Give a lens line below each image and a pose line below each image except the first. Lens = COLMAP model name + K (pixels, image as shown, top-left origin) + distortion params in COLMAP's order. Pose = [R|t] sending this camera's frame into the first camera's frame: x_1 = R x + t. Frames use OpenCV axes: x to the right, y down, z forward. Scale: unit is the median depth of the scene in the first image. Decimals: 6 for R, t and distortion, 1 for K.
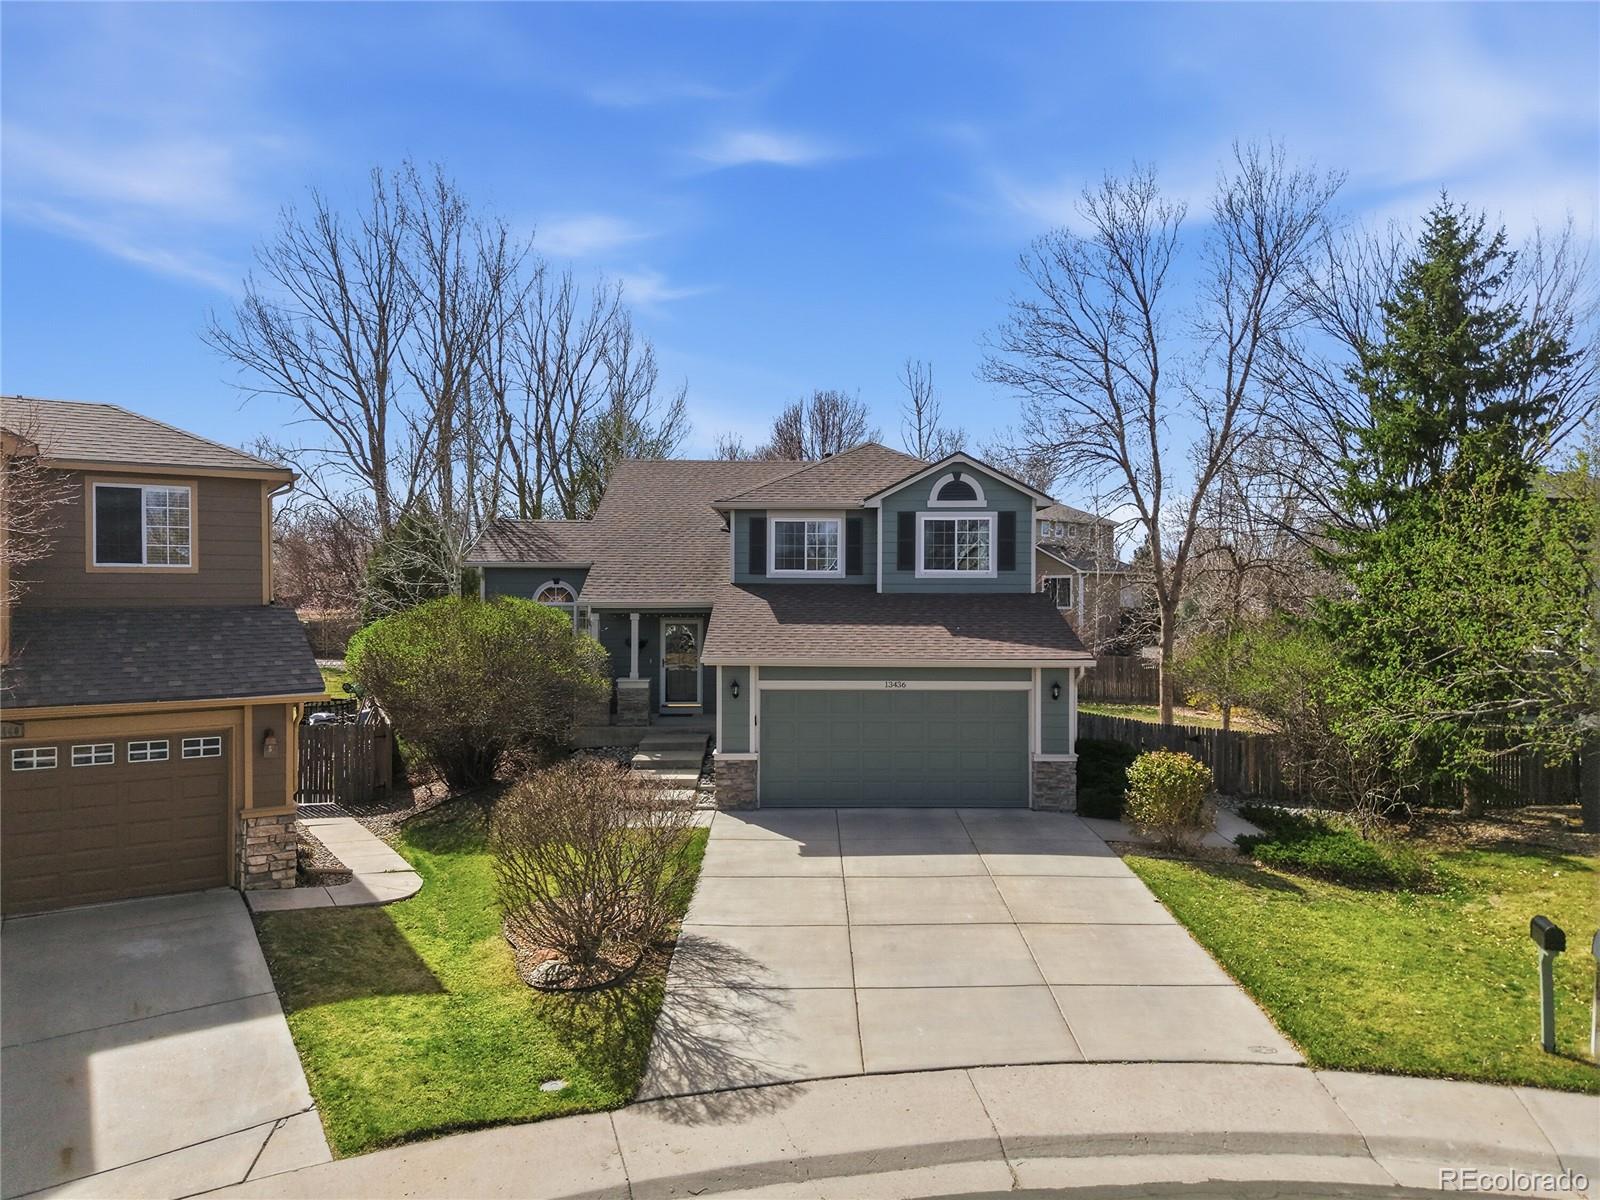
lens RADIAL K [[1035.0, 0, 800.0], [0, 1035.0, 600.0], [0, 0, 1]] dist [0.006760, -0.000575]
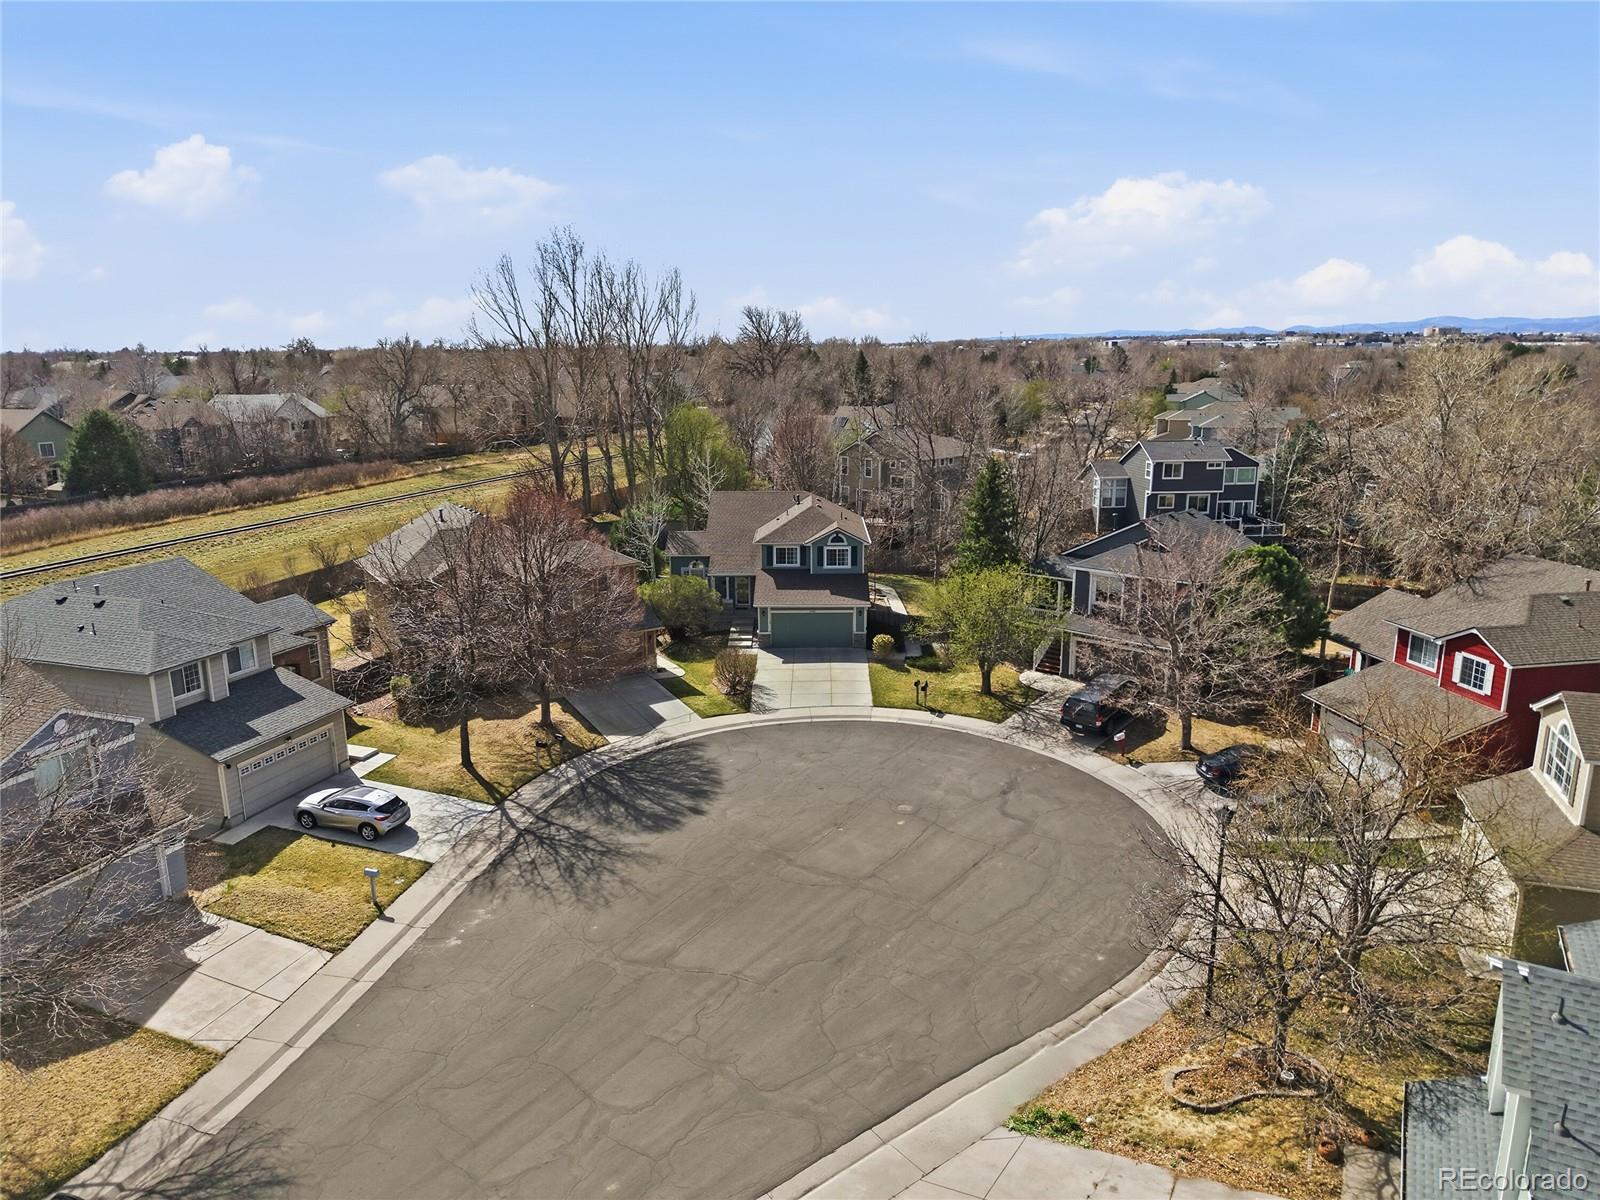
lens RADIAL K [[1035.0, 0, 800.0], [0, 1035.0, 600.0], [0, 0, 1]] dist [0.006760, -0.000575]
pose [[0.999862, -0.003163, -0.016312, 0.107818], [0.006807, 0.973534, 0.228439, -0.708079], [0.015158, -0.228519, 0.973421, -2.205287]]
